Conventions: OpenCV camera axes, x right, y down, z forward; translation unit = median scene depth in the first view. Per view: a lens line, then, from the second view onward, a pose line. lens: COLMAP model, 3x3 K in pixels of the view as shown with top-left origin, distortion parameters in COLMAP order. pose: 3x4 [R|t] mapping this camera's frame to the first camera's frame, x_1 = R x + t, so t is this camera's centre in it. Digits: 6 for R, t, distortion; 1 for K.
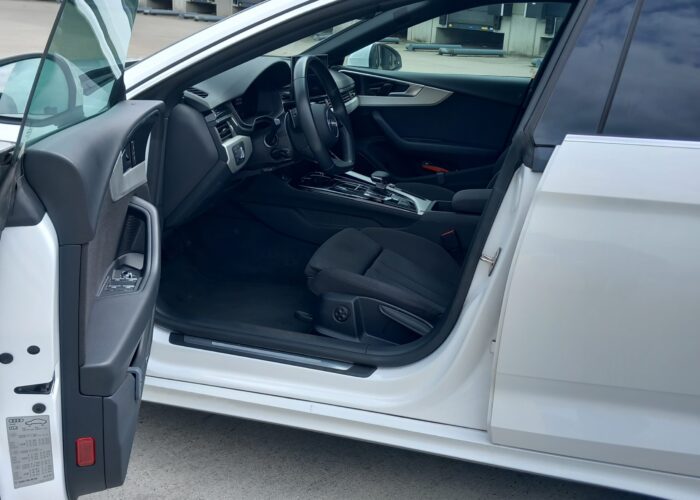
lens RADIAL K [[750.2, 0, 350.0], [0, 750.2, 250.0], [0, 0, 1]] dist [0.177875, -0.447952]
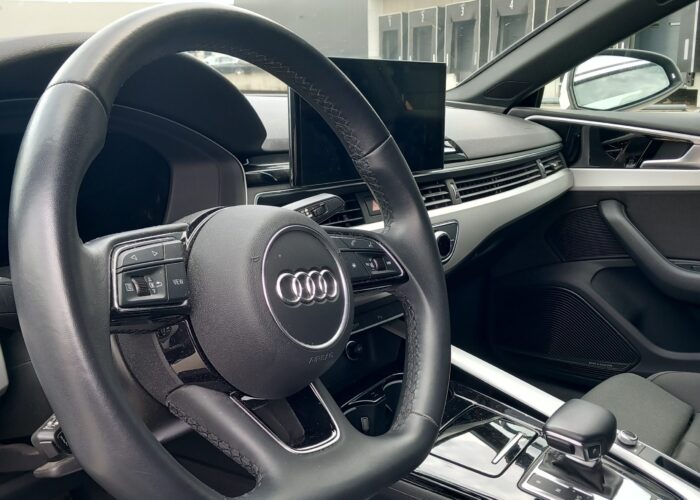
lens RADIAL K [[750.2, 0, 350.0], [0, 750.2, 250.0], [0, 0, 1]] dist [0.177875, -0.447952]
pose [[0.938527, 0.024084, -0.344365, 0.046604], [-0.053893, 0.995554, -0.077252, -0.112825], [0.340973, 0.091062, 0.935652, 0.530860]]
